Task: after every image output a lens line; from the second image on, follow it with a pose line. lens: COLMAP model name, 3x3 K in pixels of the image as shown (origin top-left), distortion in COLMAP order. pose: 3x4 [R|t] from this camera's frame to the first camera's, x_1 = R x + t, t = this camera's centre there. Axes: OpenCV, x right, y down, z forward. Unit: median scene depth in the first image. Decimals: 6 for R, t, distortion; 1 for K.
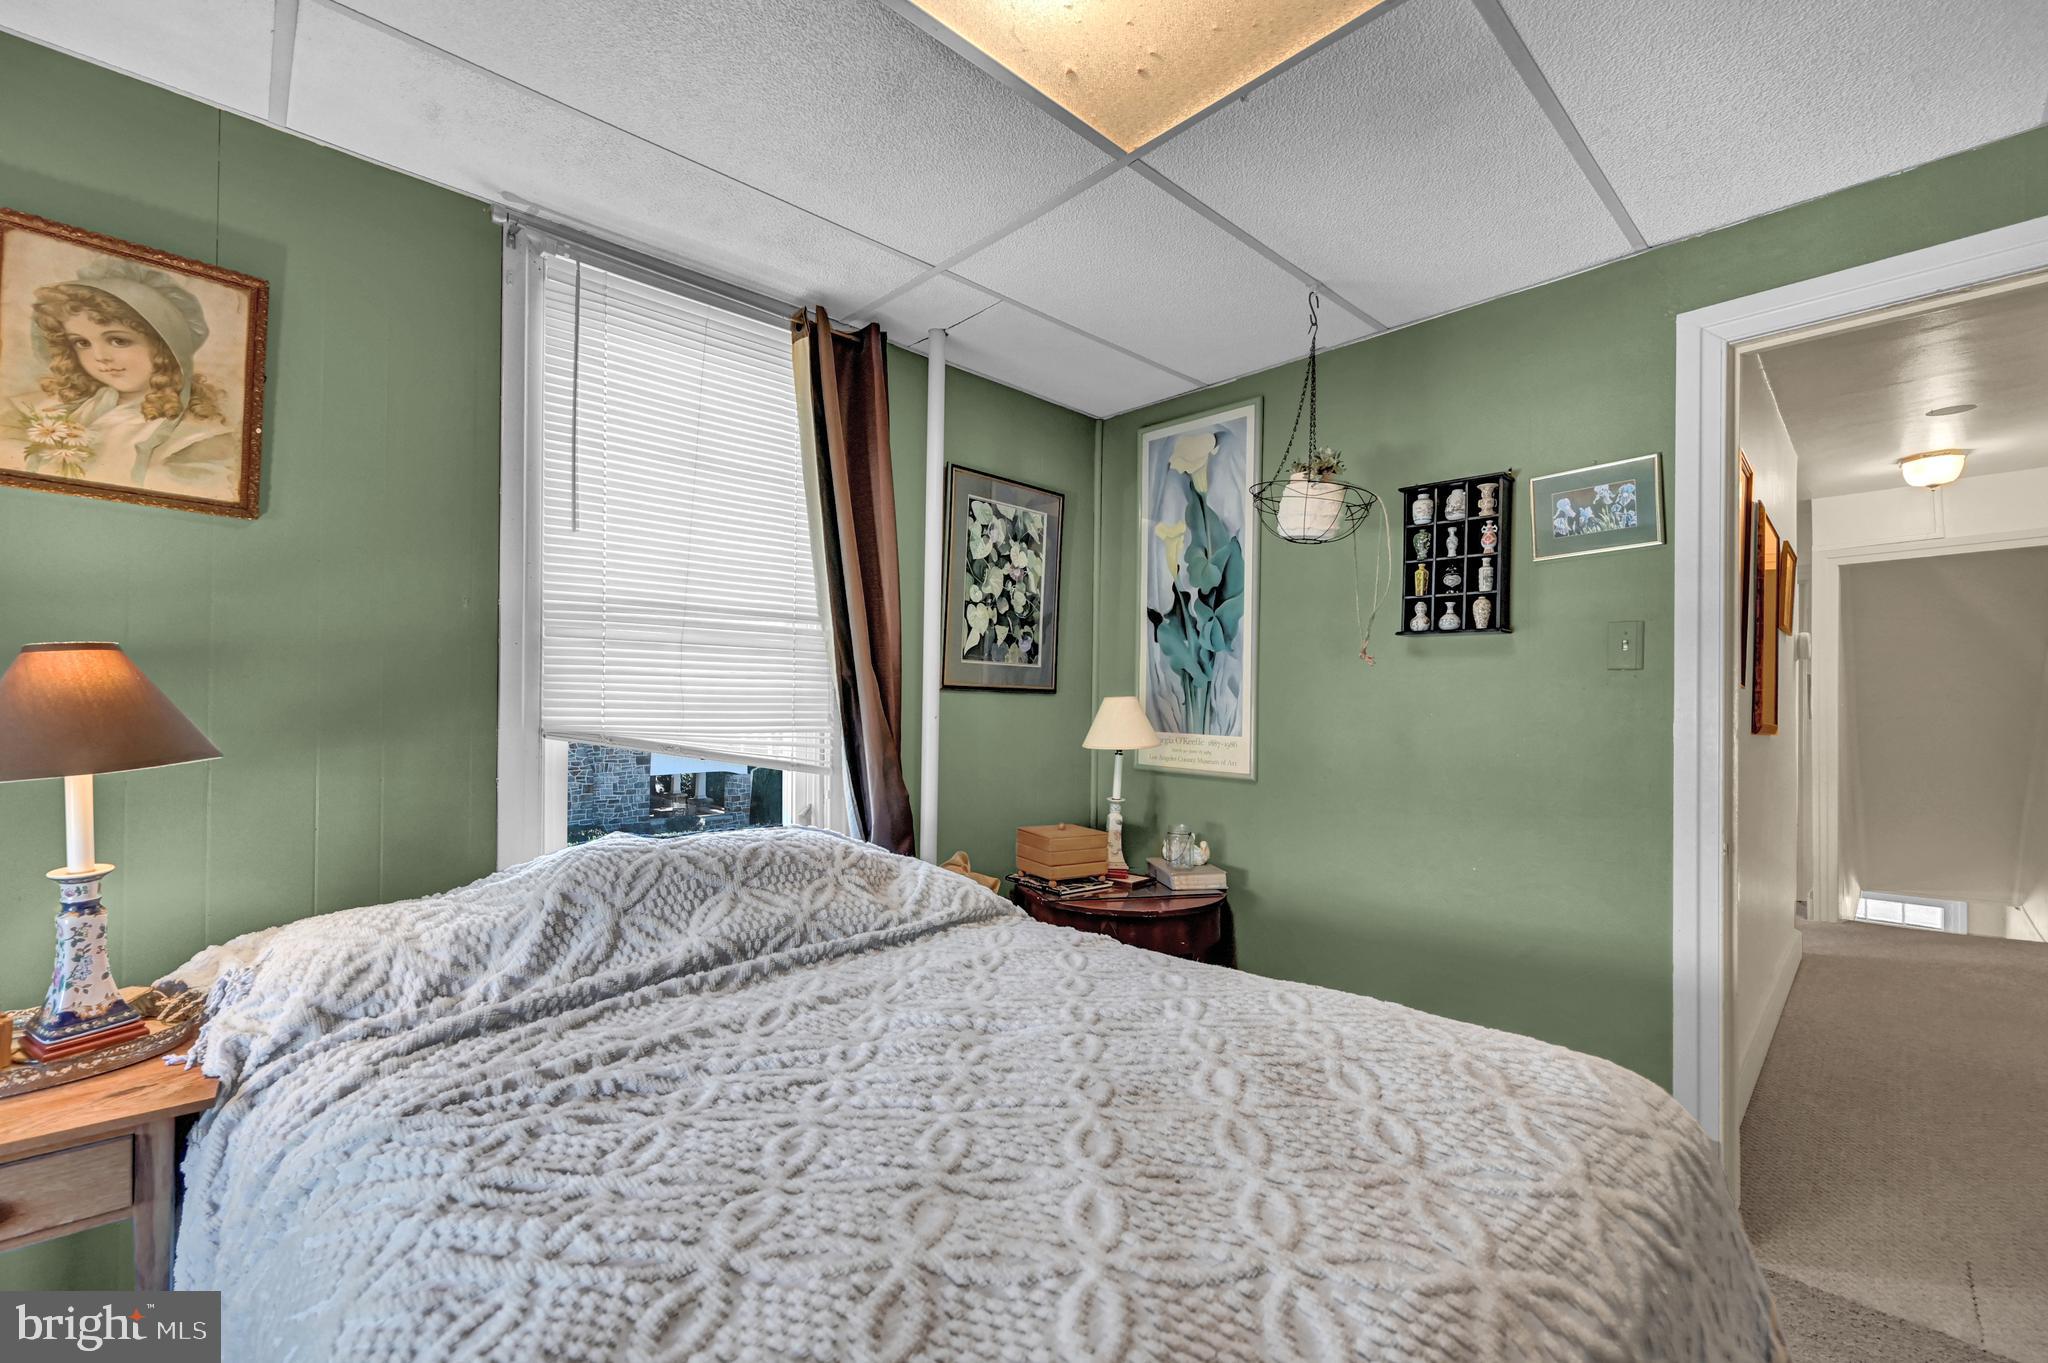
lens RADIAL K [[843.6, 0, 1009.8], [0, 843.6, 681.9], [0, 0, 1]] dist [-0.000841, 0.000081]
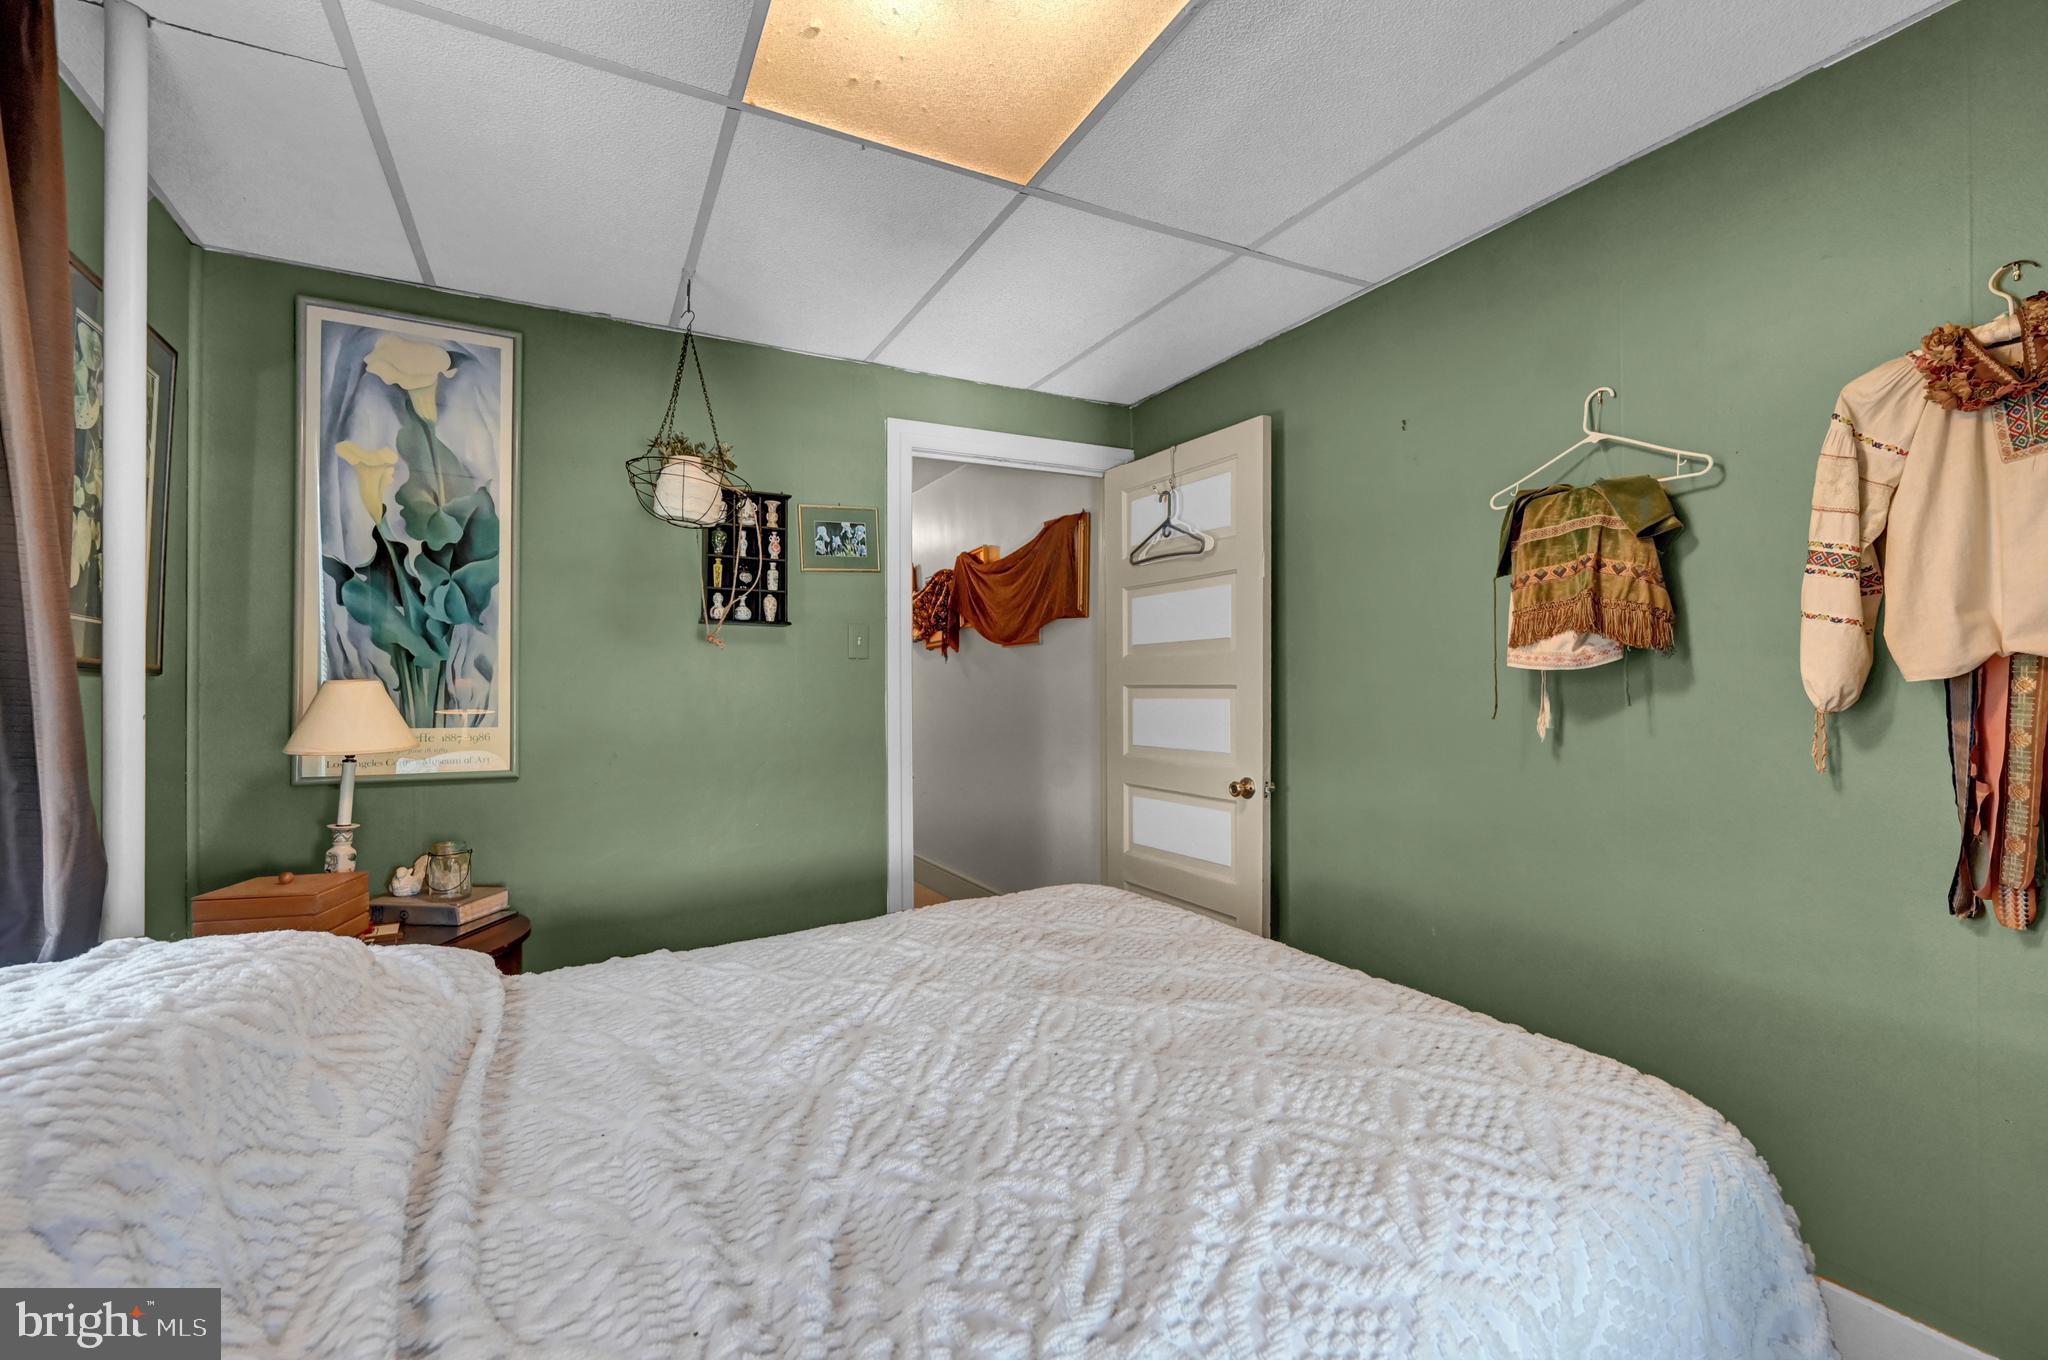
lens RADIAL K [[875.4, 0, 1024.0], [0, 875.4, 680.0], [0, 0, 1]] dist [0.001007, 0.000159]
pose [[0.255697, -0.006094, 0.966738, -0.532117], [-0.012067, 0.999882, 0.009494, 0.004106], [-0.966682, -0.014094, 0.255593, 0.319557]]
